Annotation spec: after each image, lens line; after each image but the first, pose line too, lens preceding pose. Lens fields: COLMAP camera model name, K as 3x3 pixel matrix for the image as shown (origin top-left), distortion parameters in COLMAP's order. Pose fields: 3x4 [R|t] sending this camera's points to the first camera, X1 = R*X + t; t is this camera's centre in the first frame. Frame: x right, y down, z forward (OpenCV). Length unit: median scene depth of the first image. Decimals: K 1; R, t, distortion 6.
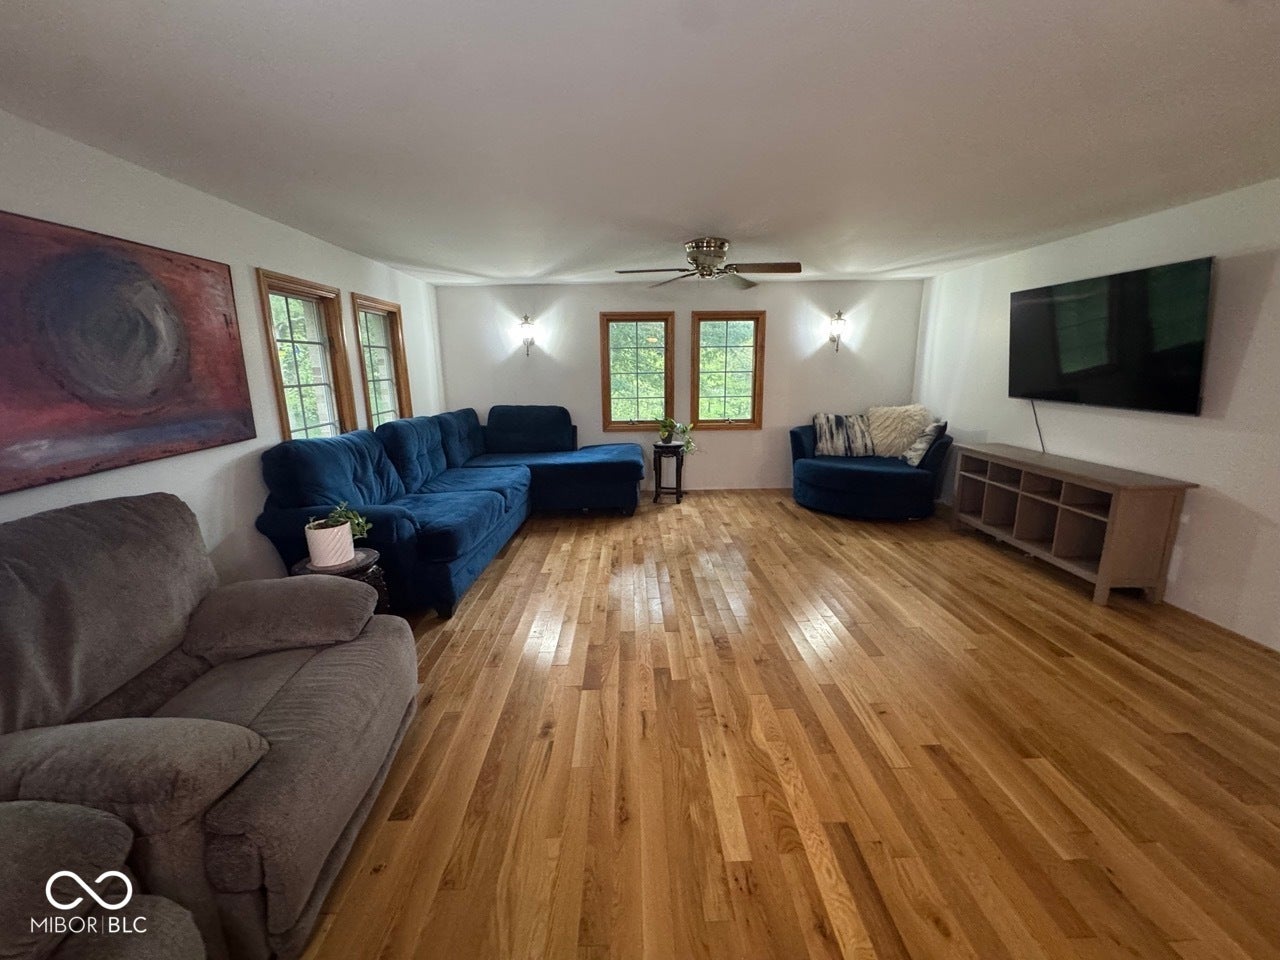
lens RADIAL K [[512.4, 0, 640.3], [0, 512.4, 477.5], [0, 0, 1]] dist [-0.000037, 0.000162]
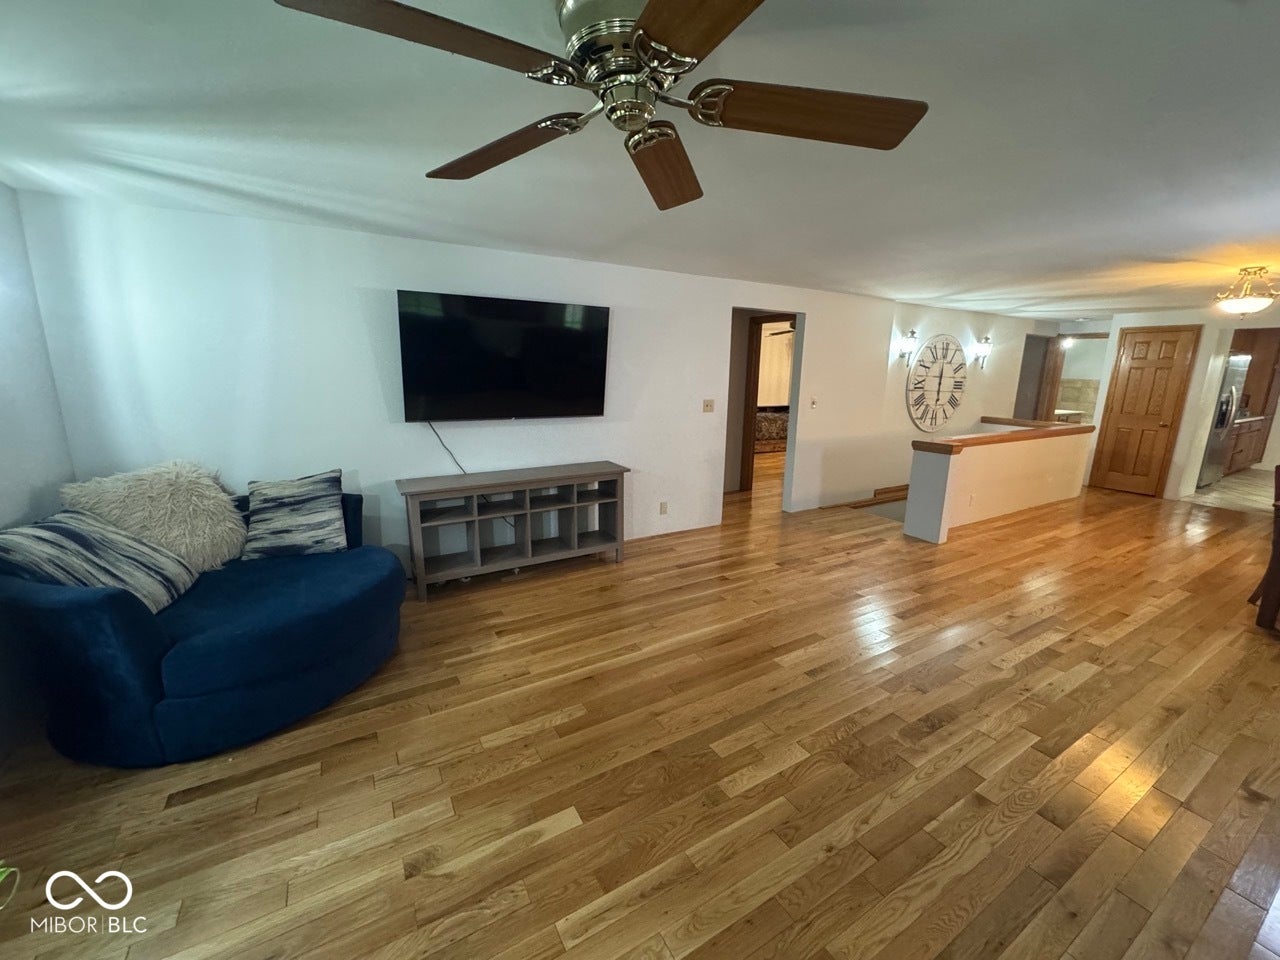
lens RADIAL K [[510.2, 0, 640.0], [0, 510.2, 480.0], [0, 0, 1]] dist [-0.016952, 0.000179]
pose [[-0.482738, -0.170901, 0.858928, -0.163086], [0.191869, 0.936308, 0.294132, -0.246422], [-0.854488, 0.306791, -0.419201, 1.098777]]
